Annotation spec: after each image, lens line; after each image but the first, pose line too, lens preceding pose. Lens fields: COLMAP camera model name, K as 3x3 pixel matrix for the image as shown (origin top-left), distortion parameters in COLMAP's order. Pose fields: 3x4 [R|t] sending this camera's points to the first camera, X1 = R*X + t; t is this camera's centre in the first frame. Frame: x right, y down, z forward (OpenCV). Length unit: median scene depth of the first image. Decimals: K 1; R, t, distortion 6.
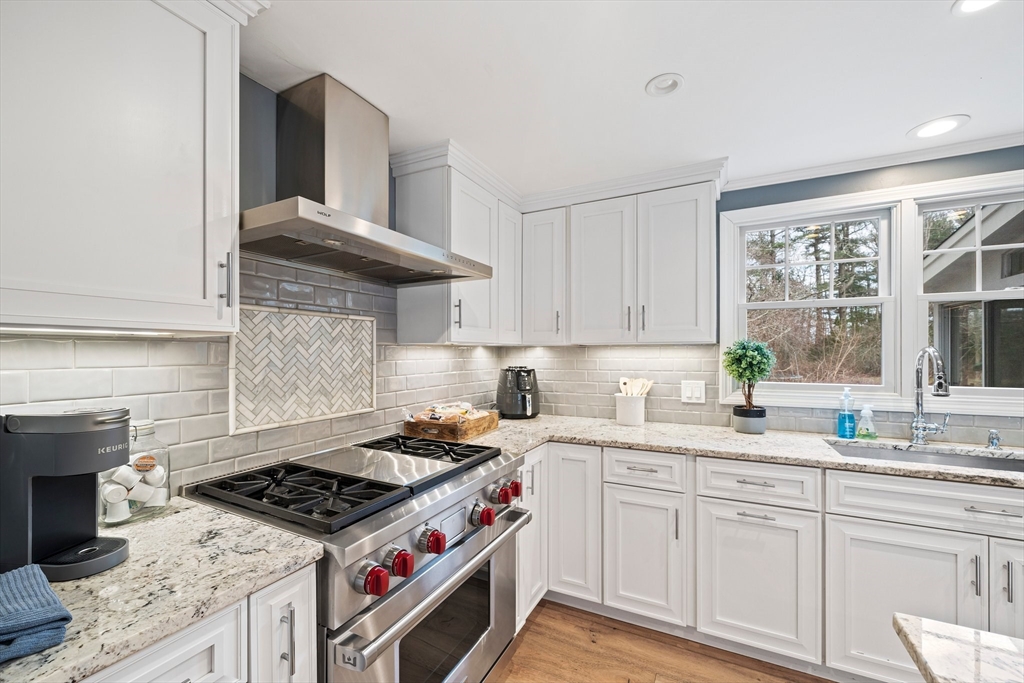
lens RADIAL K [[410.6, 0, 513.2], [0, 410.6, 351.5], [0, 0, 1]] dist [-0.002197, -0.000250]
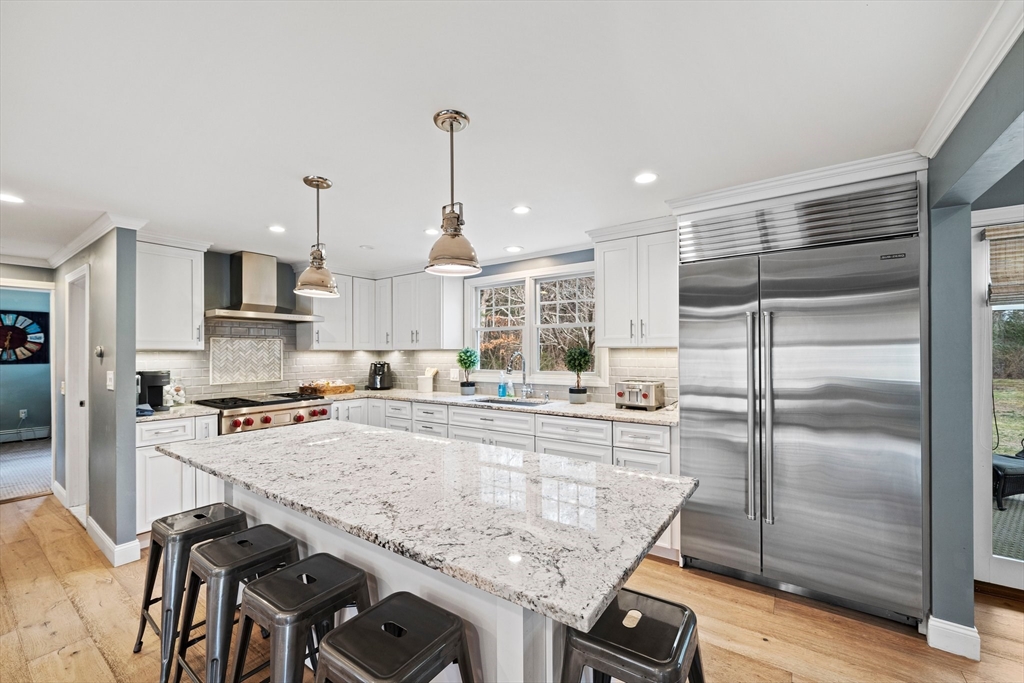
lens RADIAL K [[410.6, 0, 513.2], [0, 410.6, 351.5], [0, 0, 1]] dist [-0.002197, -0.000250]
pose [[0.990159, -0.003028, -0.139913, 1.162492], [0.003048, 0.999995, -0.000070, -0.010076], [0.139912, -0.000357, 0.990164, -0.981034]]
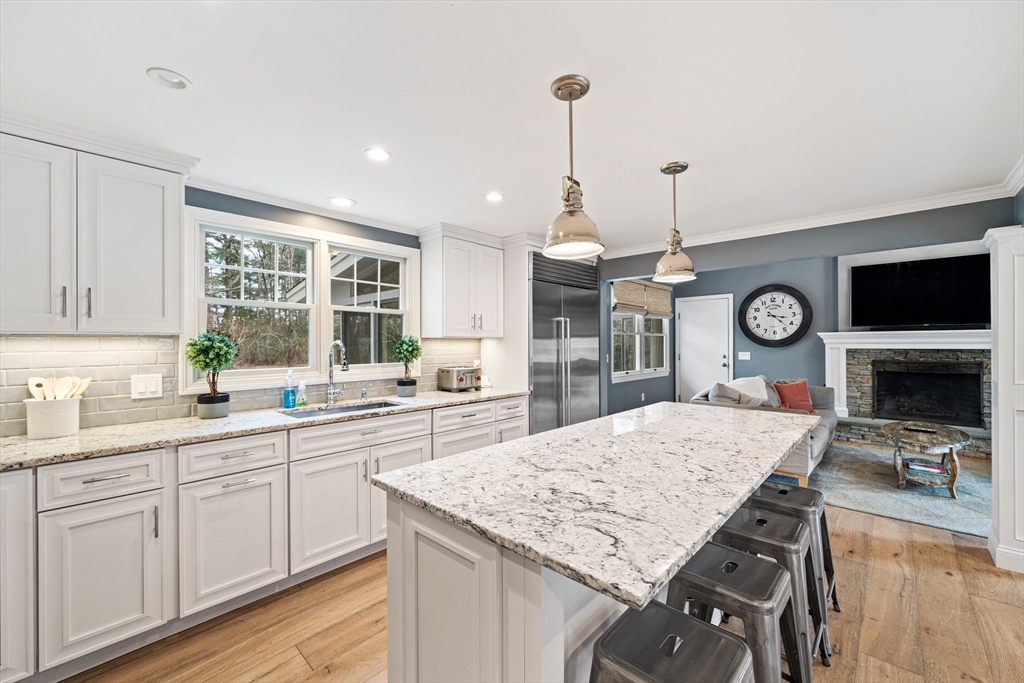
lens RADIAL K [[410.9, 0, 512.0], [0, 410.9, 341.5], [0, 0, 1]] dist [-0.000813, -0.000185]
pose [[0.277057, 0.004218, 0.960844, -0.273526], [0.000847, 0.999989, -0.004634, 0.001877], [-0.960853, 0.002097, 0.277050, -0.065084]]
